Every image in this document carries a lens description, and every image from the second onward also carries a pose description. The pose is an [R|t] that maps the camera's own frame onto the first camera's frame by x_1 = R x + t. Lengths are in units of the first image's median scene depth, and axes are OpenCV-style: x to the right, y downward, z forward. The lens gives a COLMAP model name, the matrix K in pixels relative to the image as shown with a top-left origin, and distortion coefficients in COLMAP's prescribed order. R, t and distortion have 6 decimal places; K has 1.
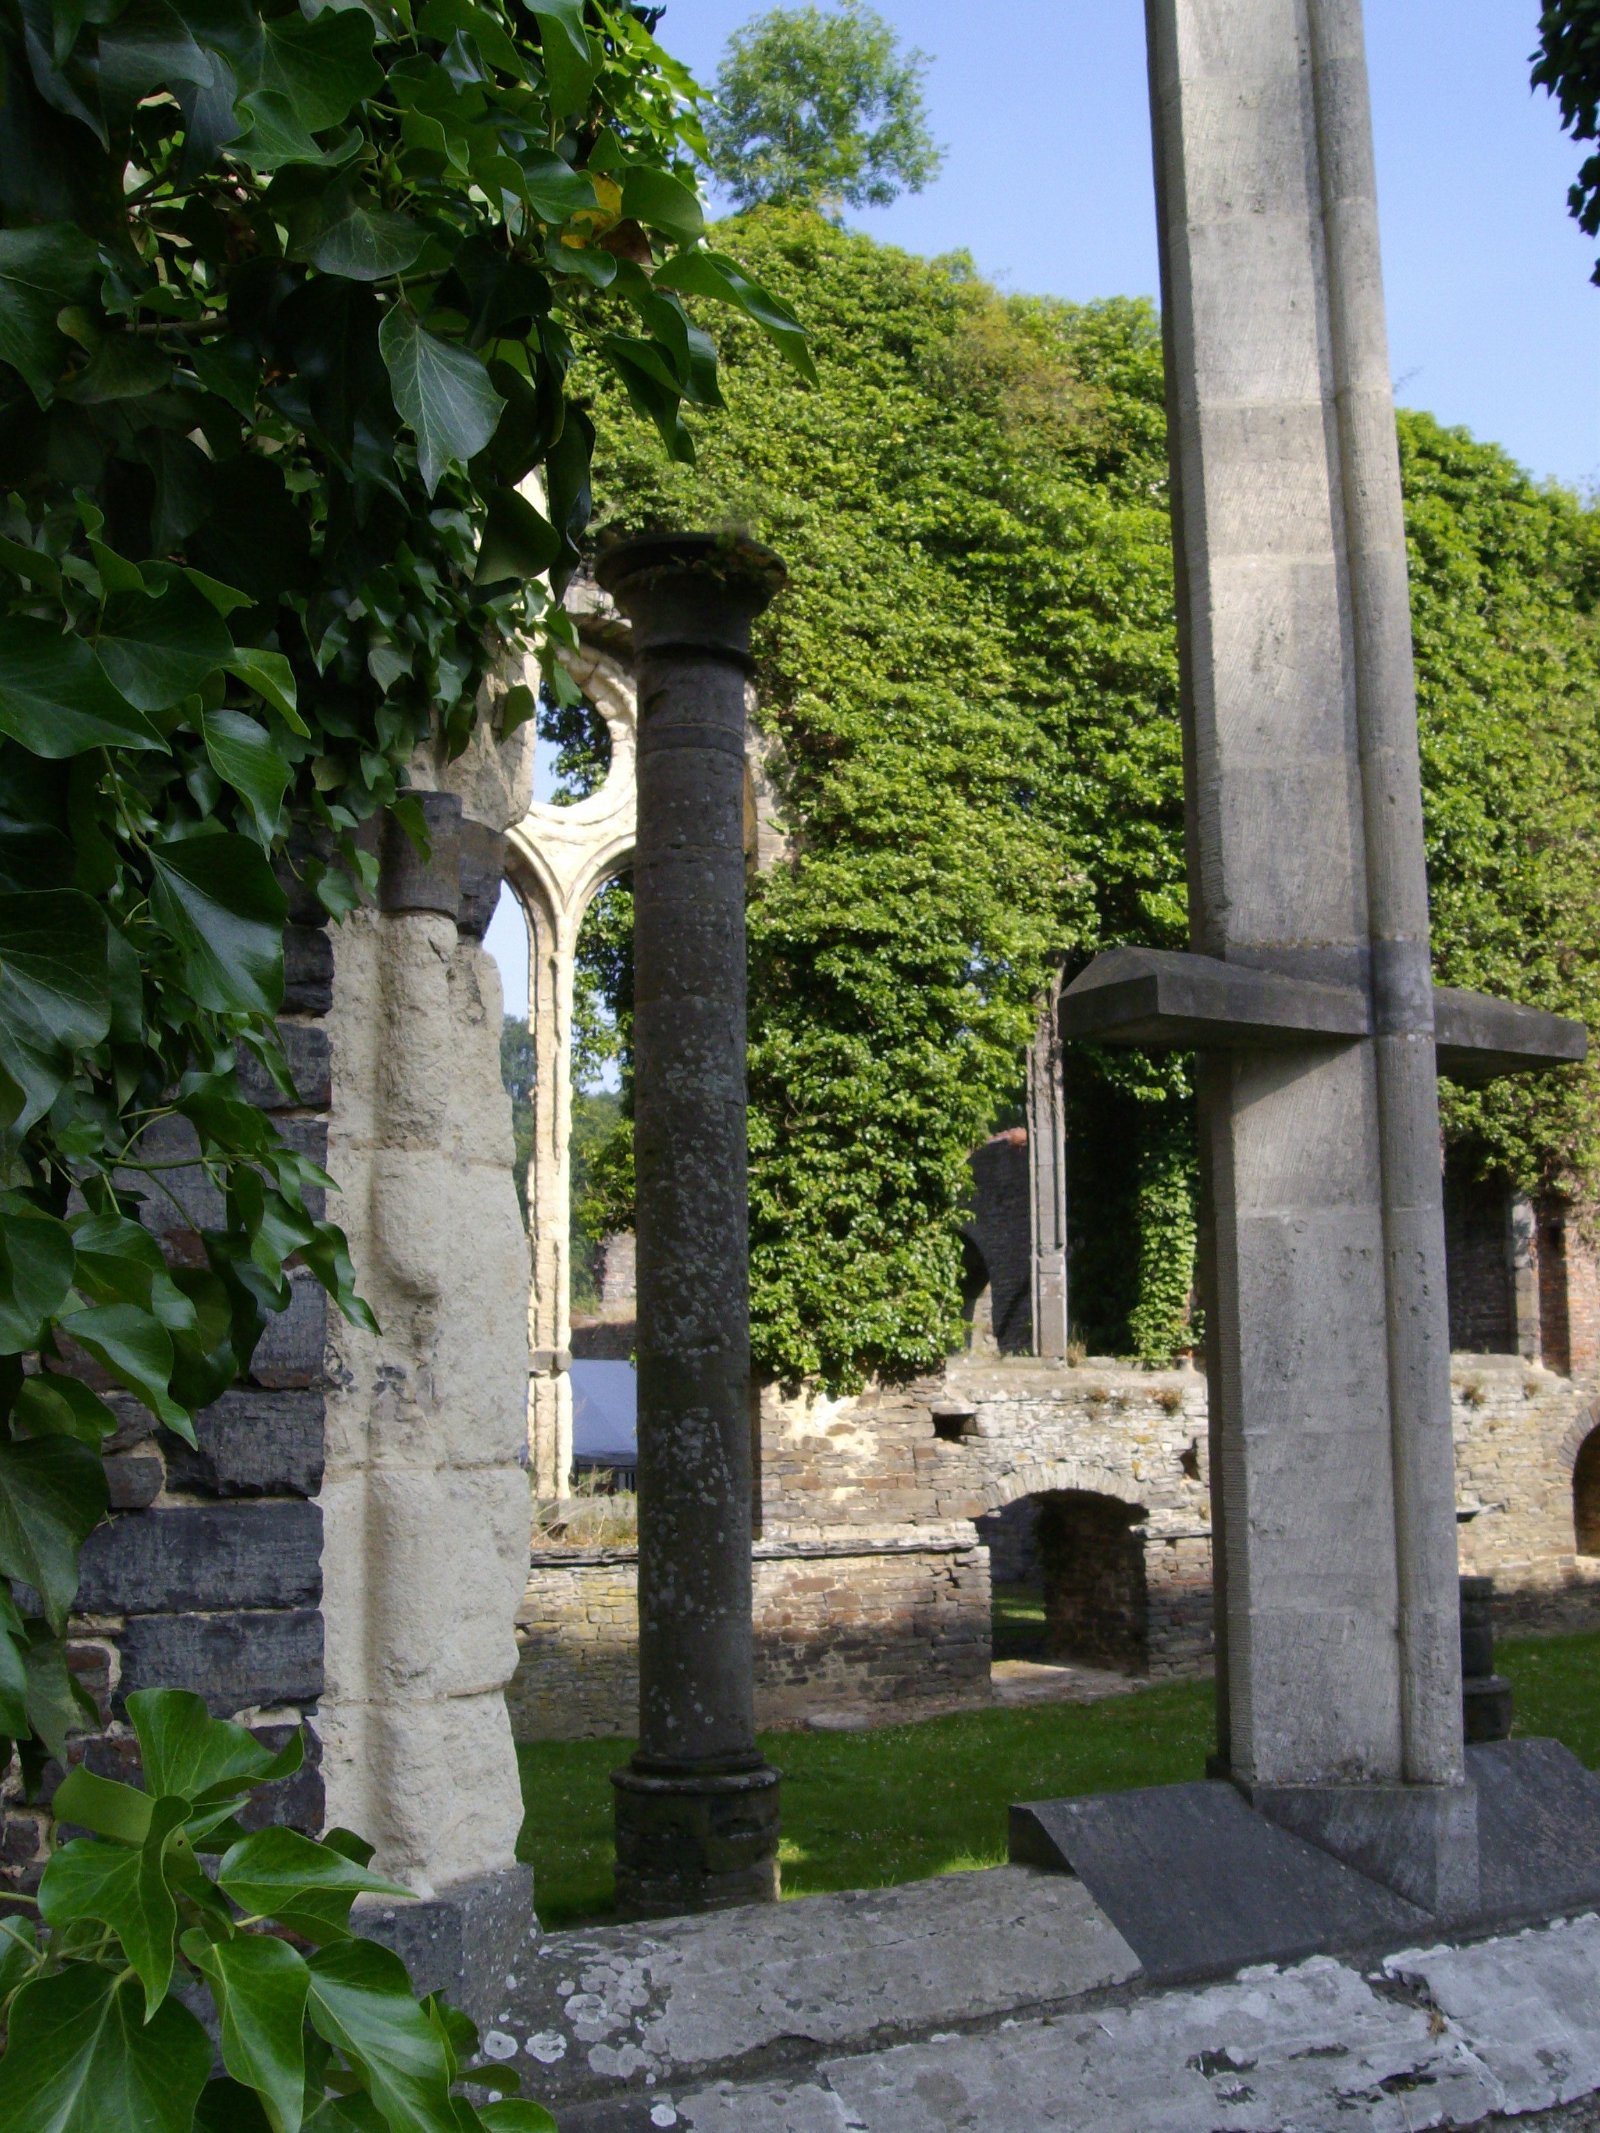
lens RADIAL K [[2250.3, 0, 908.9], [0, 2250.3, 1150.1], [0, 0, 1]] dist [-0.170774, 0.076900]
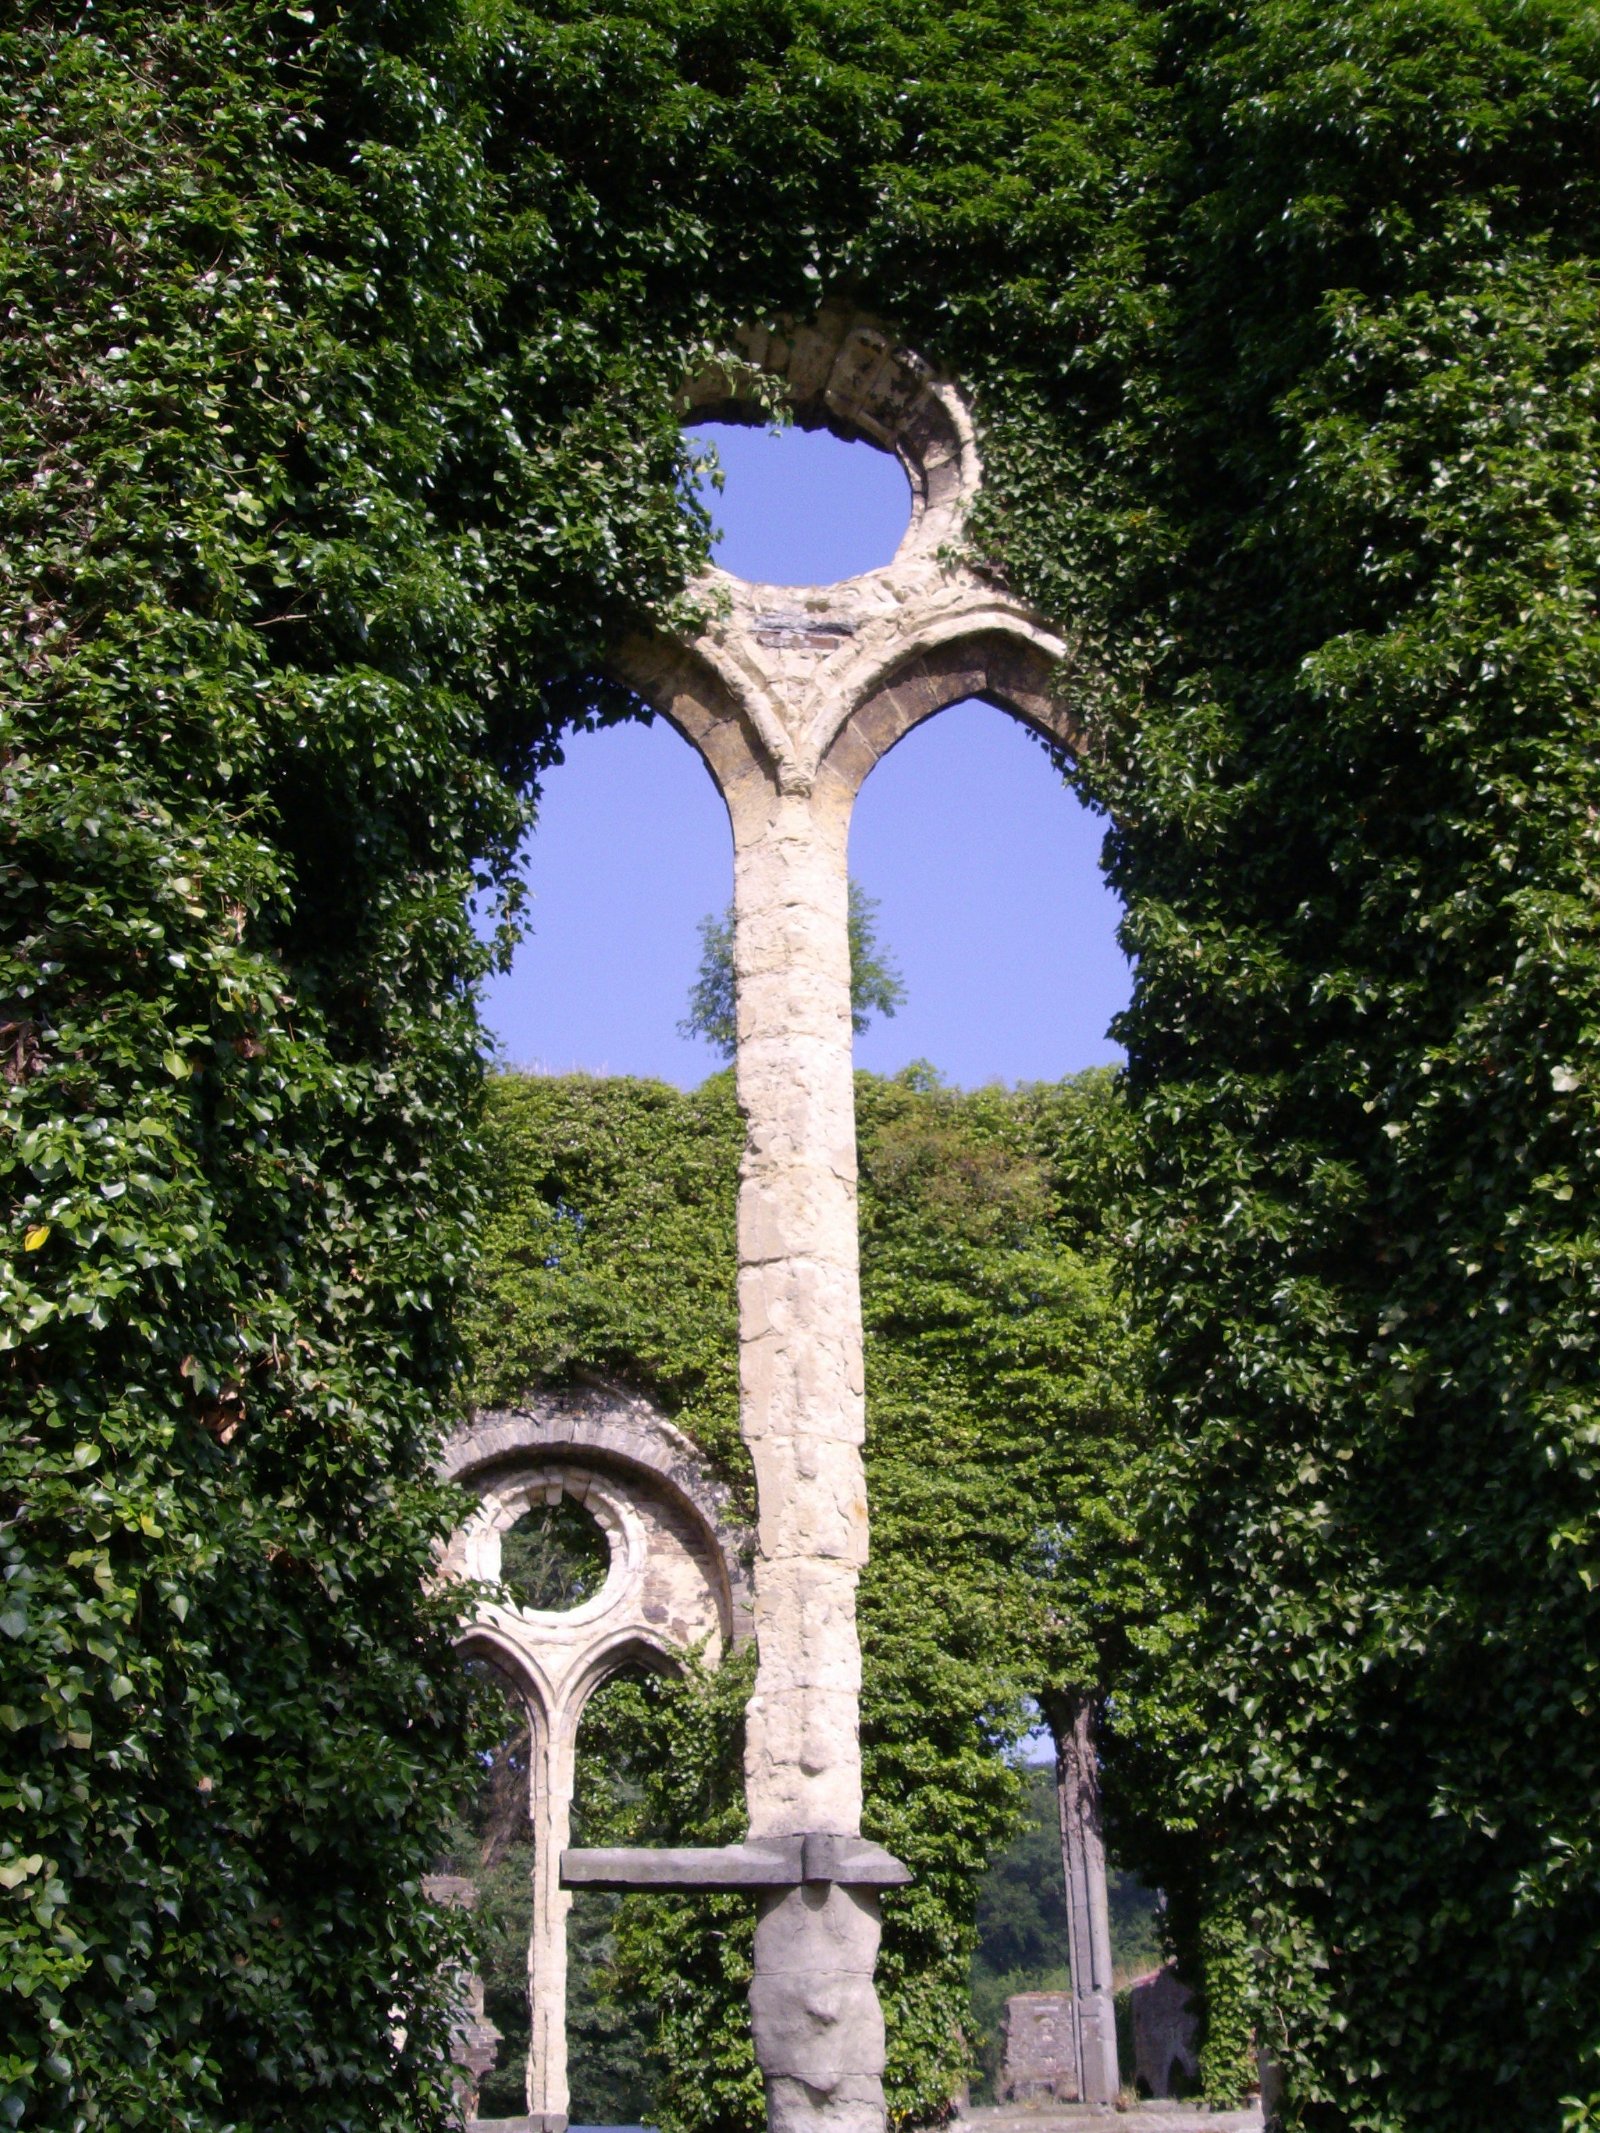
lens RADIAL K [[2250.3, 0, 908.9], [0, 2250.3, 1150.1], [0, 0, 1]] dist [-0.170774, 0.076900]
pose [[0.932006, -0.180577, -0.314256, 0.374446], [0.069279, 0.939820, -0.334571, 0.014039], [0.355760, 0.290051, 0.888429, -0.004588]]
